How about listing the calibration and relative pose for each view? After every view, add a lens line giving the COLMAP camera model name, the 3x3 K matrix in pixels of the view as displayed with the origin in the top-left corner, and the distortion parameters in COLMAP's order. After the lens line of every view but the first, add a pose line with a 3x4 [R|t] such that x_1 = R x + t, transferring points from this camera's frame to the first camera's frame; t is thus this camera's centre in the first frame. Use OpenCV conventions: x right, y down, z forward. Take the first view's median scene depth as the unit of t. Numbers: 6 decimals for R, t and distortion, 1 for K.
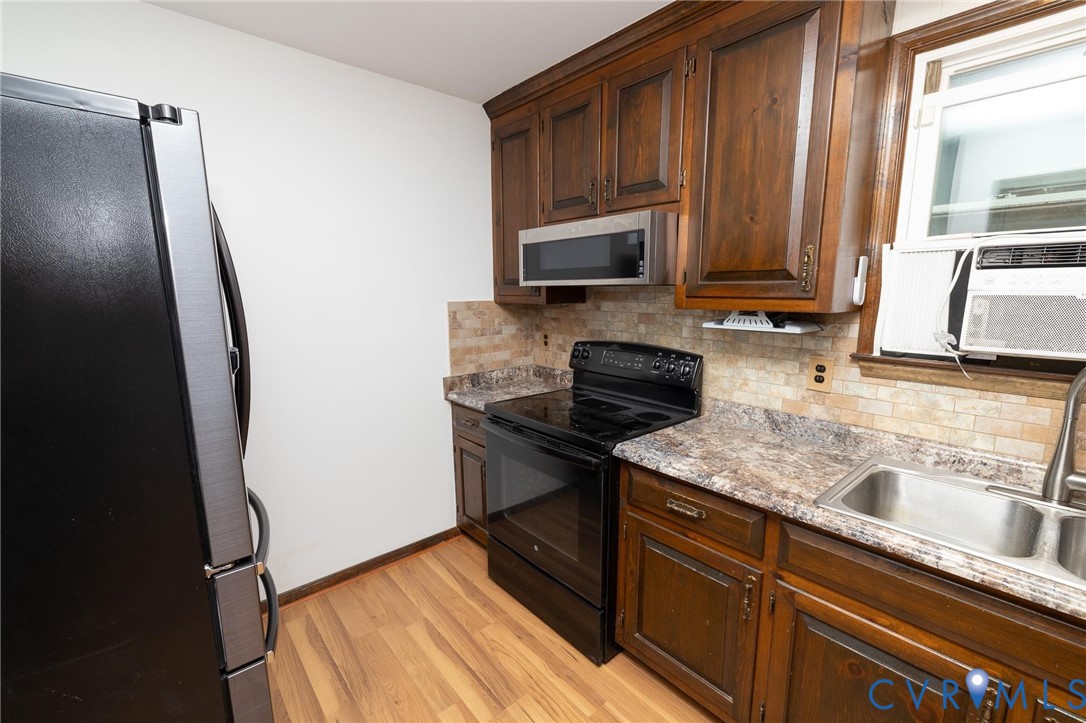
lens RADIAL K [[461.6, 0, 549.5], [0, 461.6, 364.5], [0, 0, 1]] dist [0.001048, -0.000011]
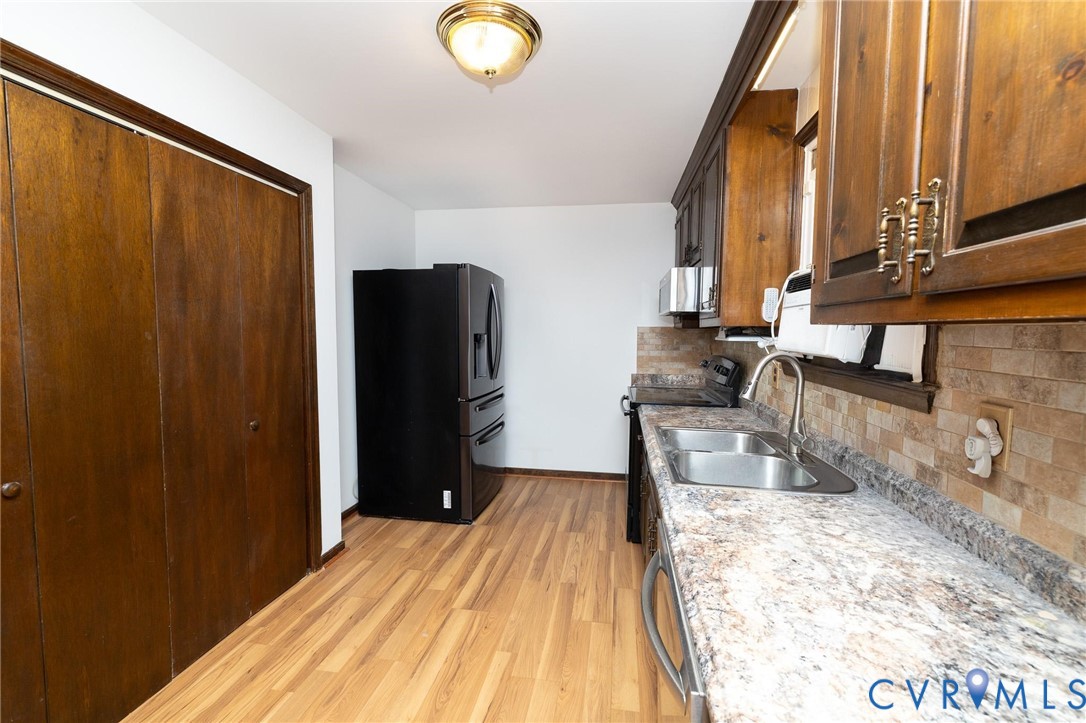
lens RADIAL K [[452.9, 0, 543.0], [0, 452.9, 361.5], [0, 0, 1]] dist [-0.001765, -0.000450]
pose [[0.633875, 0.061178, -0.771012, 1.264433], [-0.133871, 0.990499, -0.031466, 0.123101], [0.761762, 0.123161, 0.636043, -0.376401]]
